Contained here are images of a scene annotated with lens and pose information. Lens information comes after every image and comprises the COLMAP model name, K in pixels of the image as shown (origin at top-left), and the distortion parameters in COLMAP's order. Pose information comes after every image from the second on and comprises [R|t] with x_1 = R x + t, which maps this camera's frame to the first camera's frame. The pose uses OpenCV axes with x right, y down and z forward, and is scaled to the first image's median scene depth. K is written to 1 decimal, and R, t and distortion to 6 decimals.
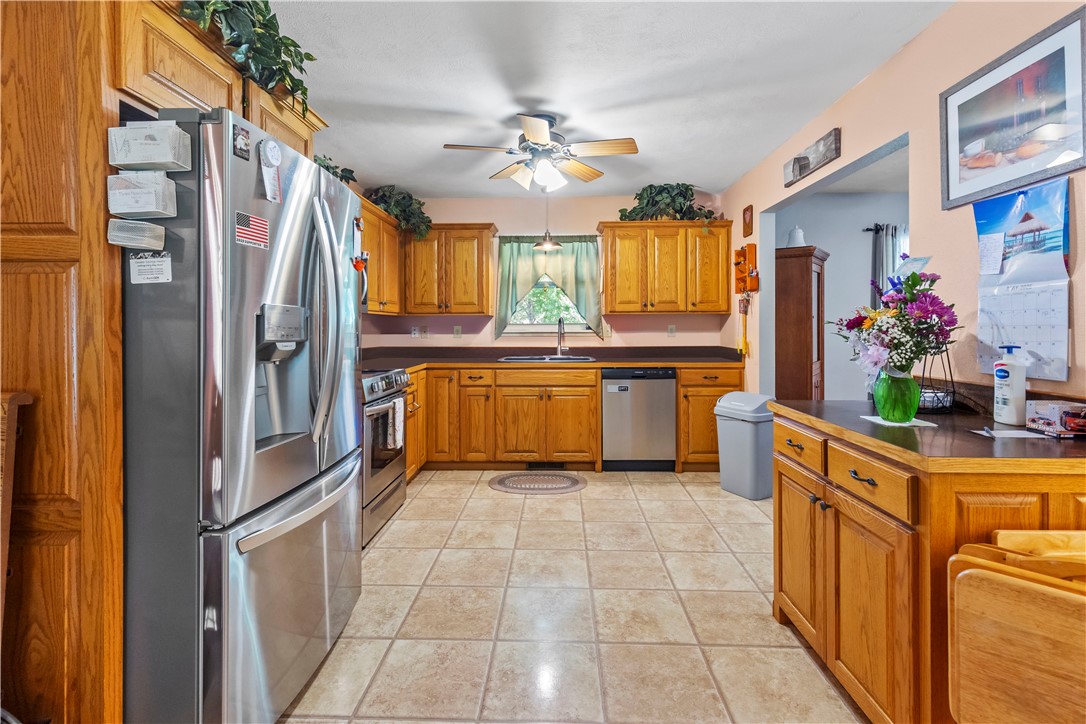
lens RADIAL K [[501.4, 0, 541.3], [0, 501.4, 324.9], [0, 0, 1]] dist [0.000555, -0.000356]
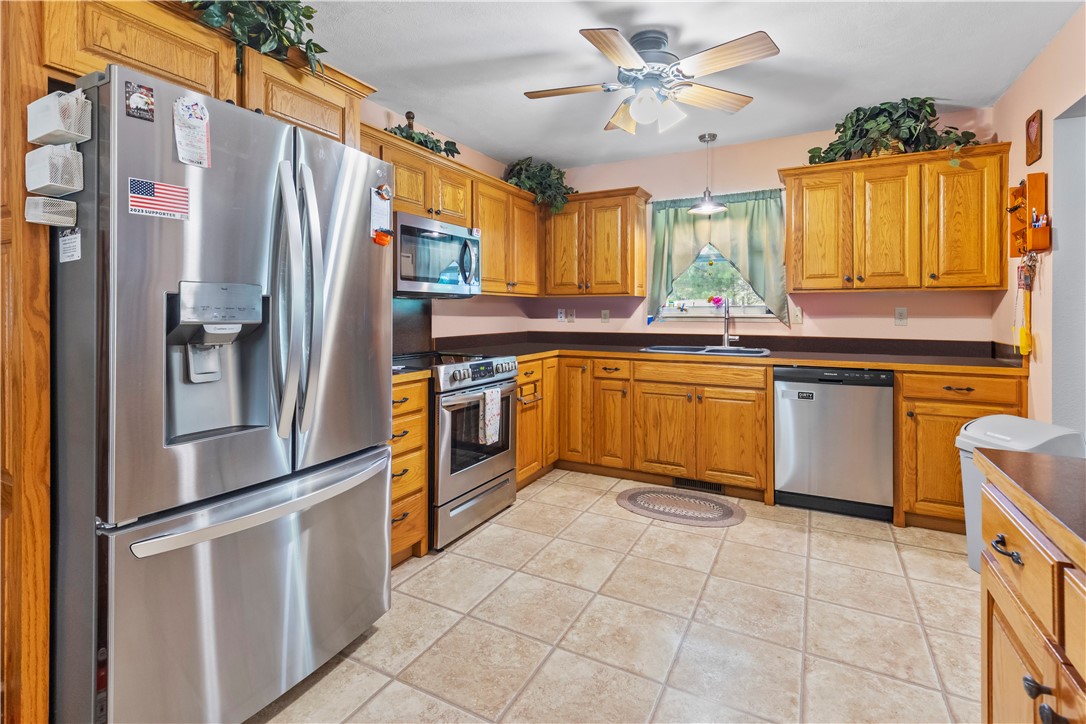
lens RADIAL K [[511.7, 0, 538.1], [0, 511.7, 310.3], [0, 0, 1]] dist [0.000433, -0.000474]
pose [[0.892925, 0.002885, -0.450196, 0.149896], [-0.001351, 0.999992, 0.003730, 0.001924], [0.450203, -0.002723, 0.892922, 0.166434]]
